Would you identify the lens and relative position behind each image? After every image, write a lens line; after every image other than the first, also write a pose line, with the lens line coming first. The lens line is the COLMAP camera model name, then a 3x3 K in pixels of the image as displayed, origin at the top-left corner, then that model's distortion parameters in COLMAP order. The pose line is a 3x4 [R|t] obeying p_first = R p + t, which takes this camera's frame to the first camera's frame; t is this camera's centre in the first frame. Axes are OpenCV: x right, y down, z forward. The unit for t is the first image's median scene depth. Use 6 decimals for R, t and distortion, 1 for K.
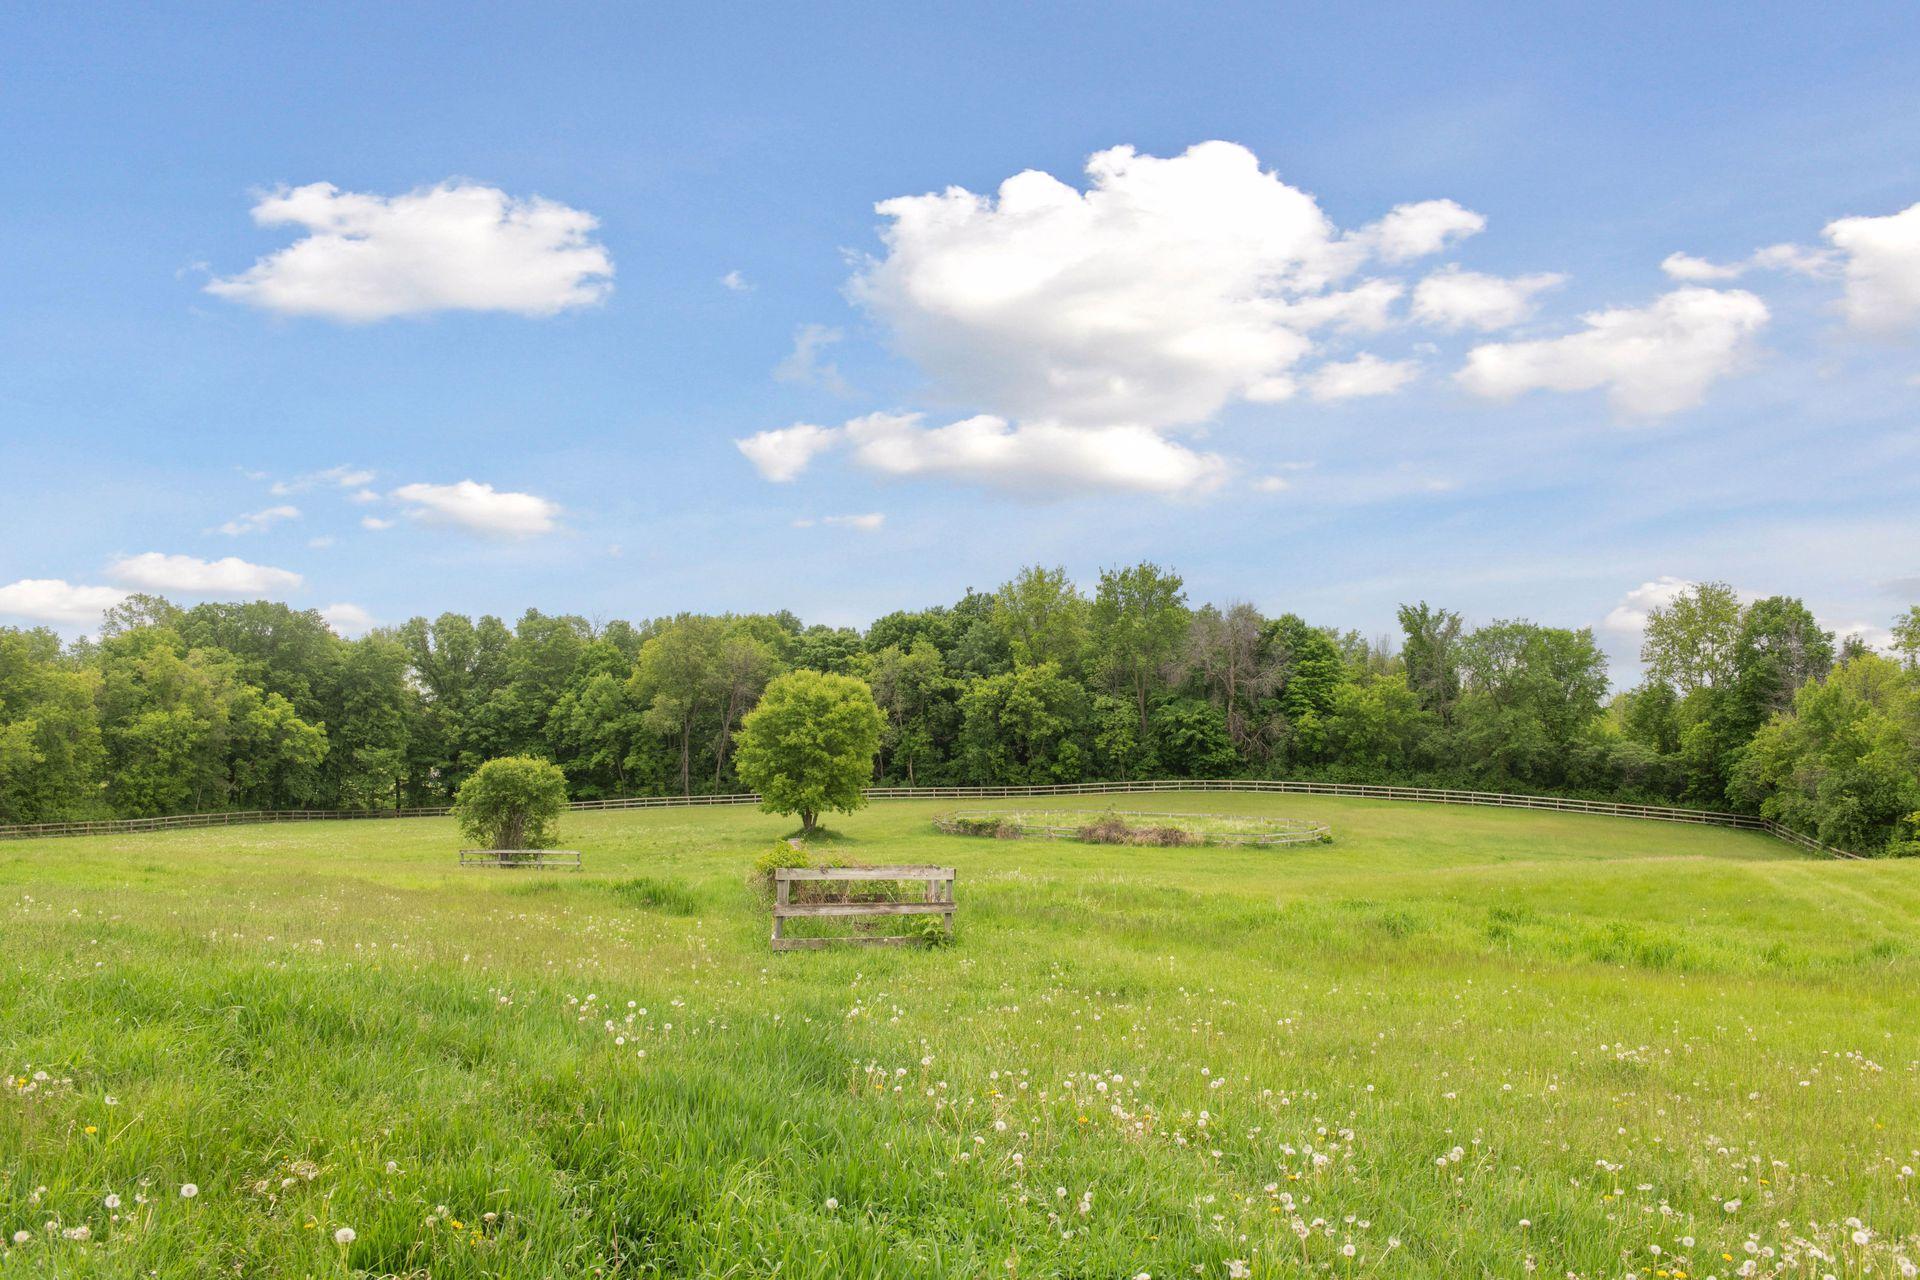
lens RADIAL K [[1654.6, 0, 953.7], [0, 1654.6, 639.5], [0, 0, 1]] dist [0.019660, 0.000157]
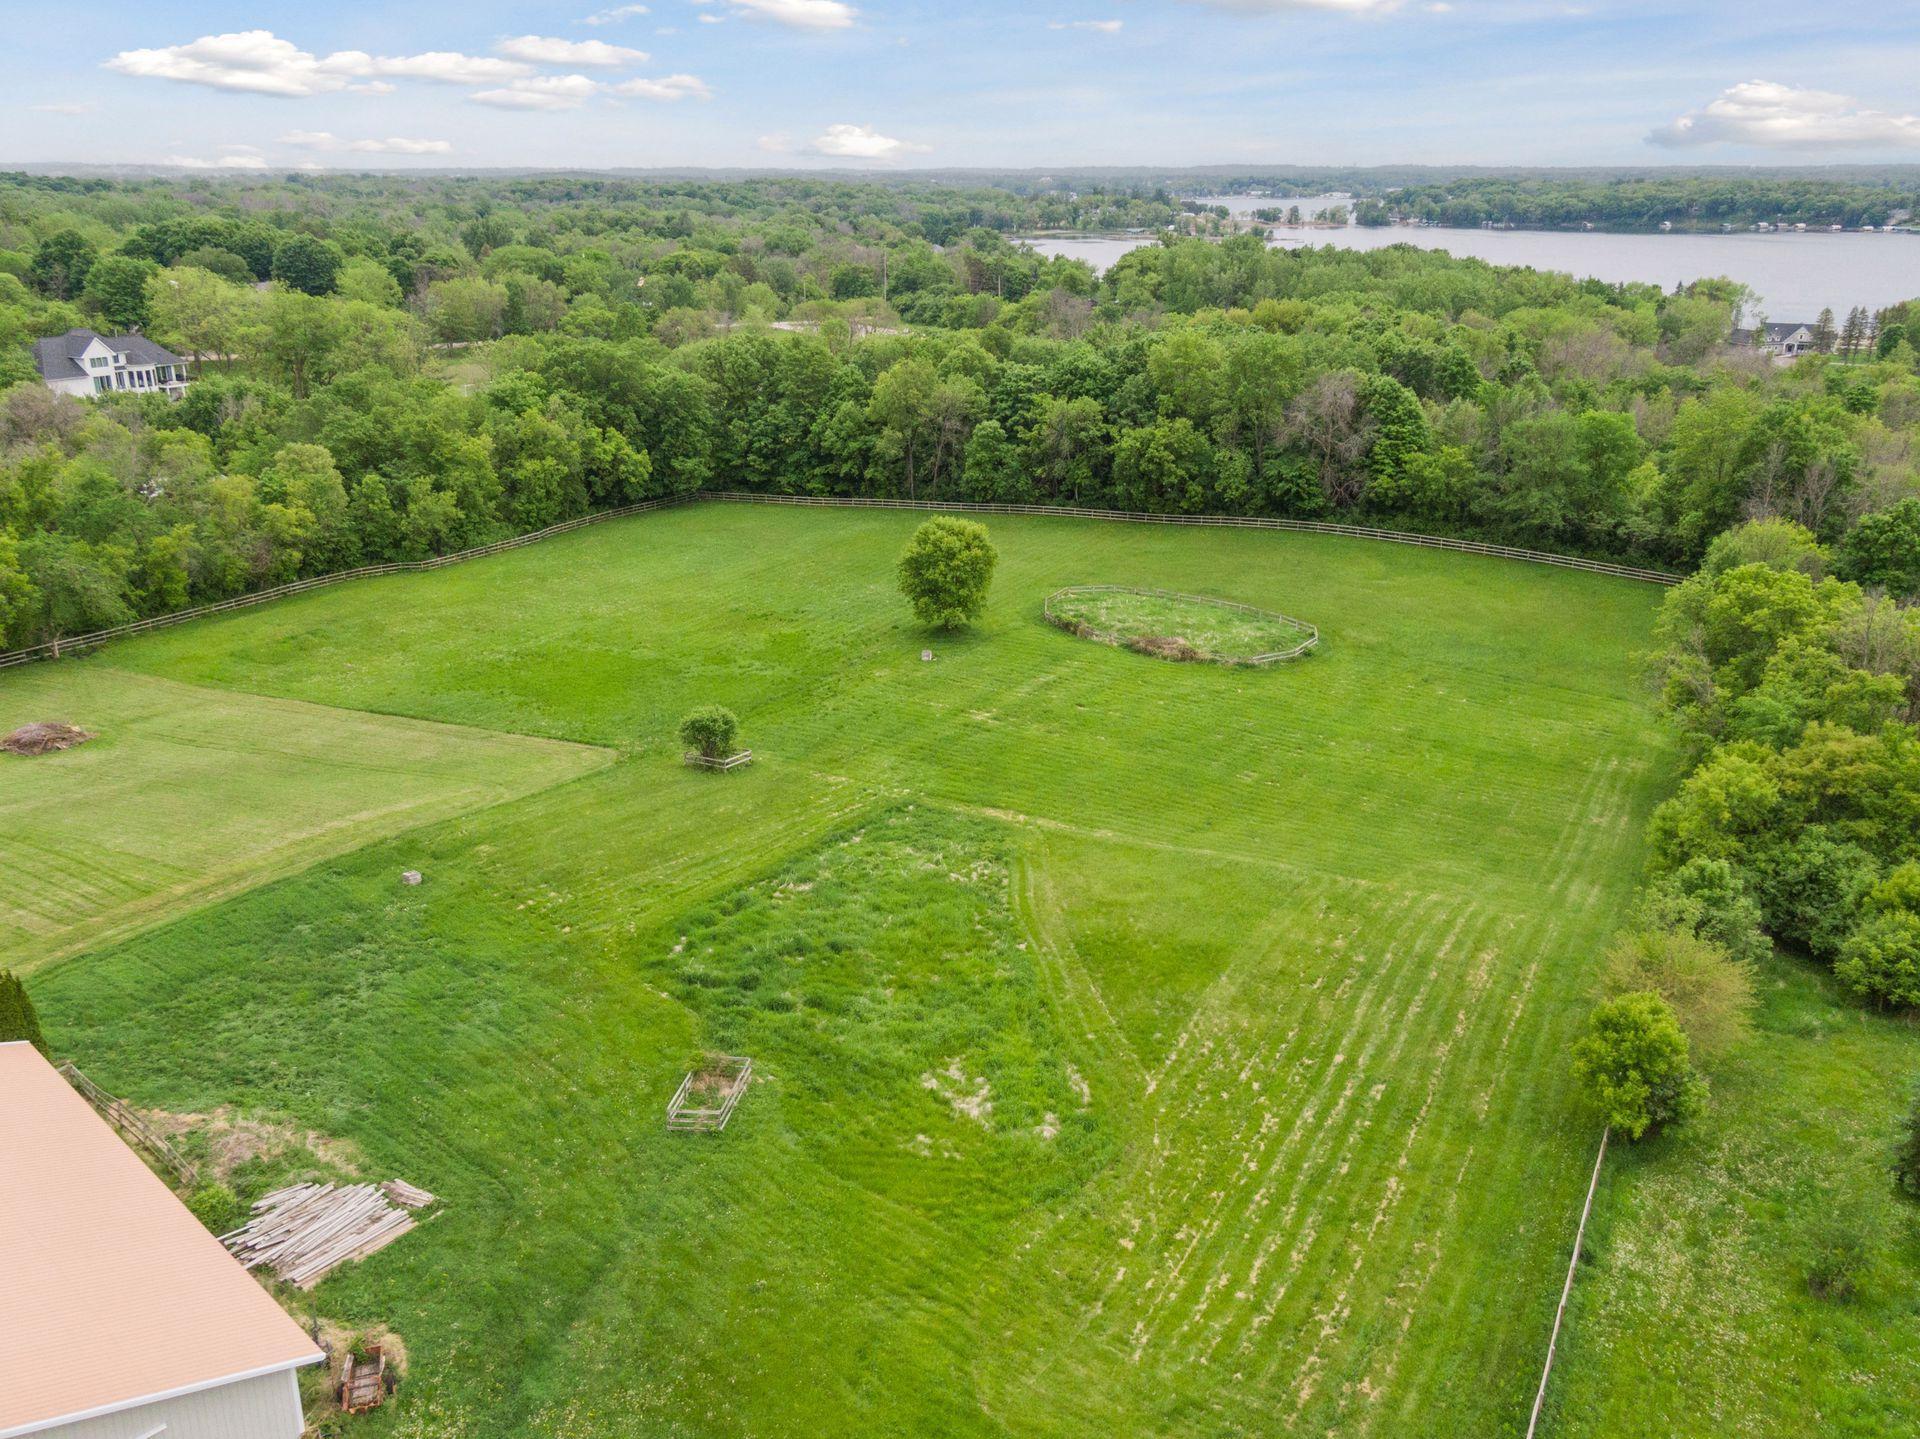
lens RADIAL K [[1558.3, 0, 955.1], [0, 1558.3, 713.0], [0, 0, 1]] dist [0.022552, -0.006025]
pose [[0.978873, 0.063478, -0.194367, 0.134550], [0.015833, 0.924204, 0.381572, -0.238710], [0.203856, -0.376587, 0.903673, -0.194587]]
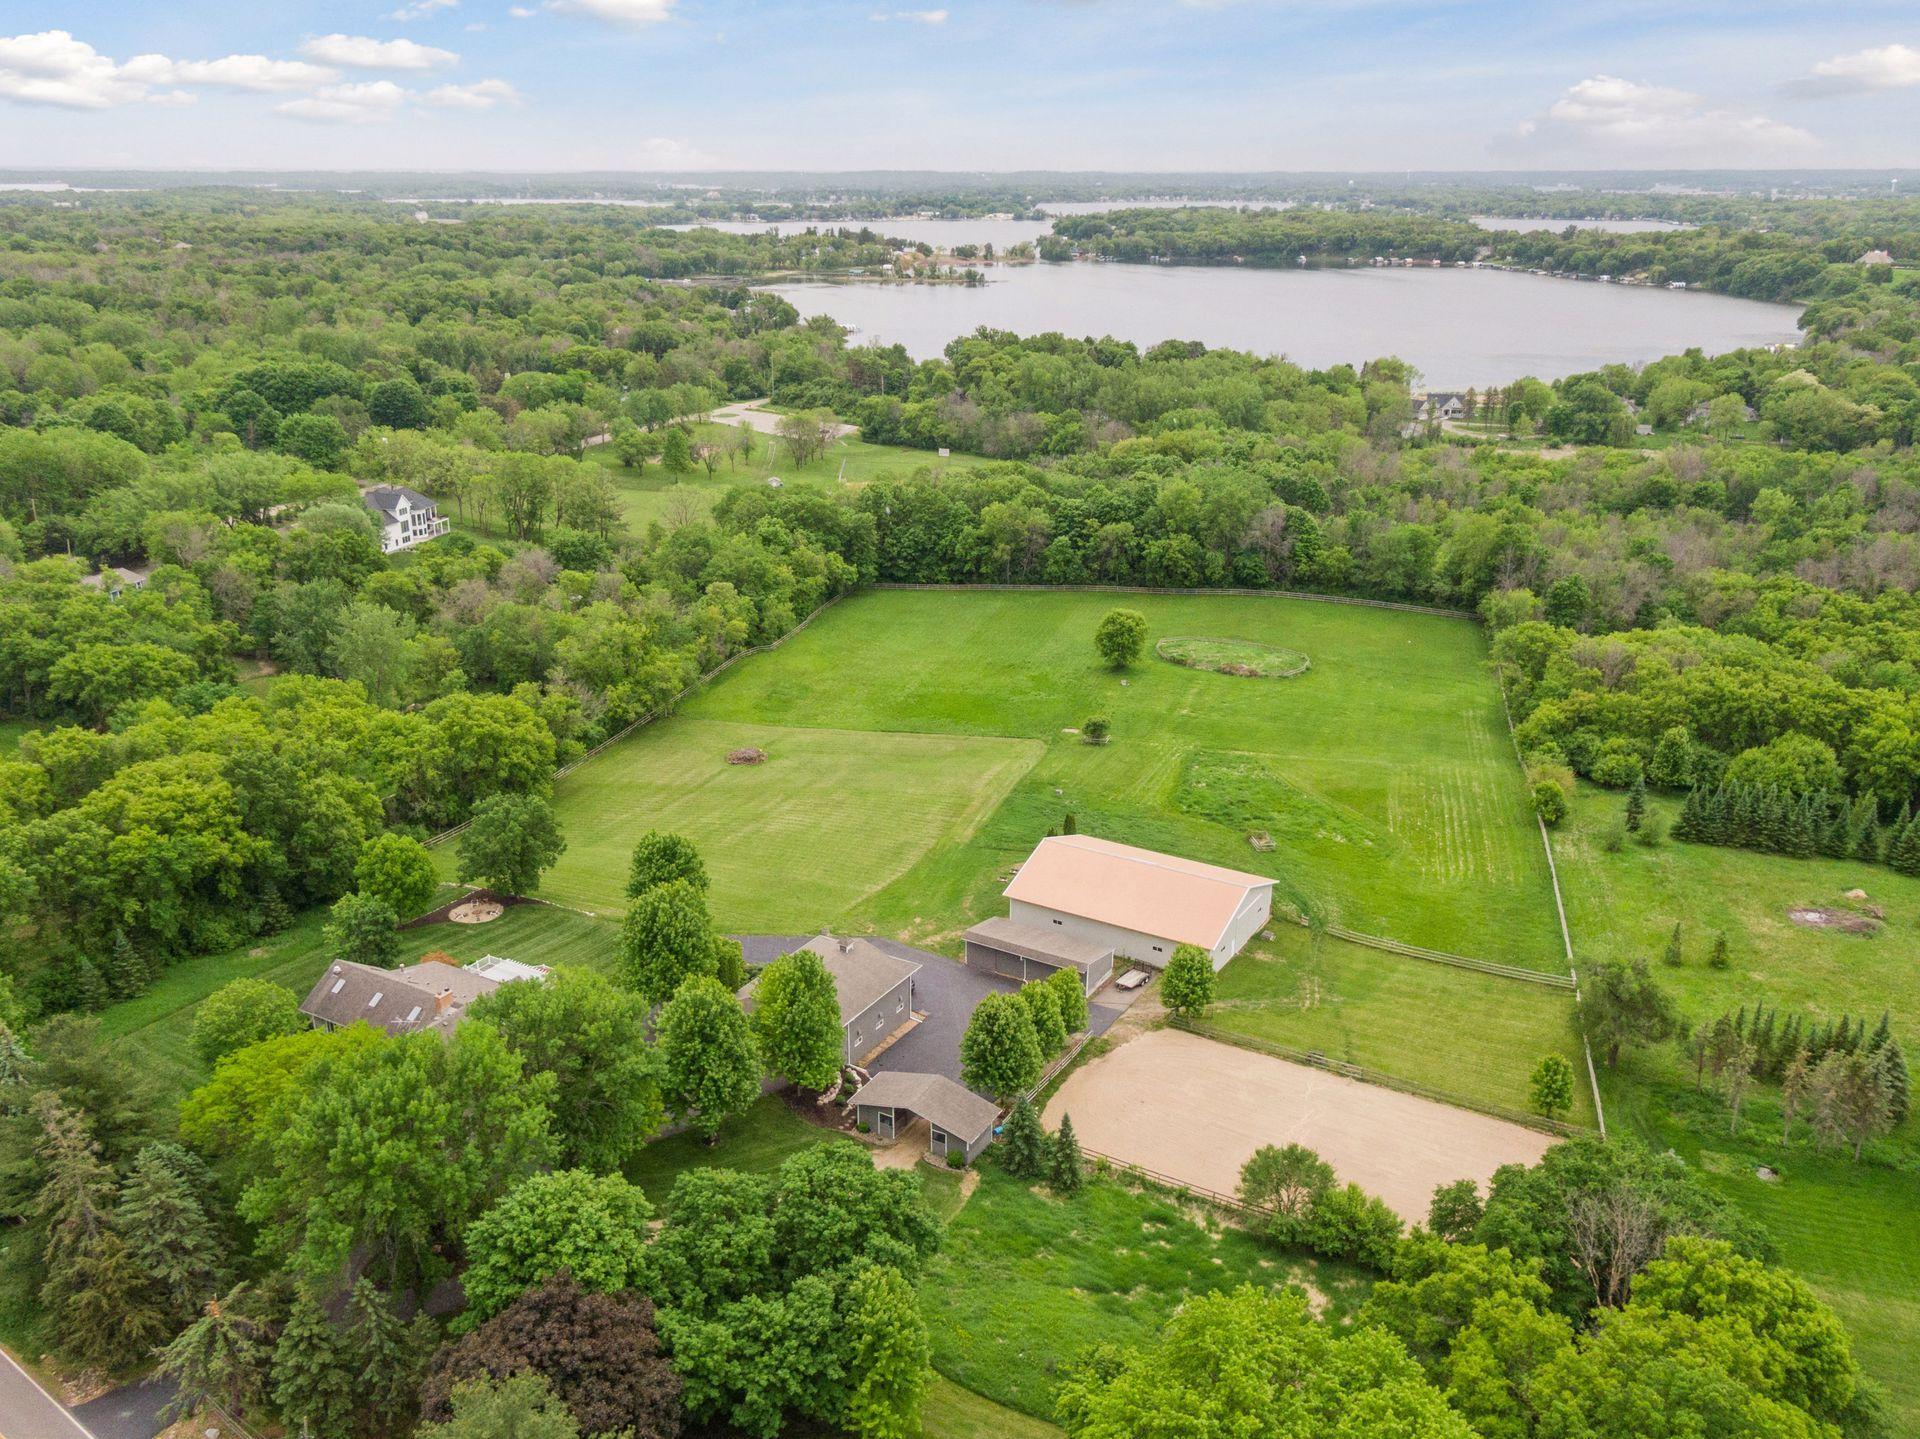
lens RADIAL K [[1558.3, 0, 955.1], [0, 1558.3, 713.0], [0, 0, 1]] dist [0.022552, -0.006025]
pose [[0.999920, -0.006964, 0.010580, -0.272363], [0.002368, 0.923376, 0.383889, -0.564560], [-0.012443, -0.383833, 0.923319, -0.991381]]
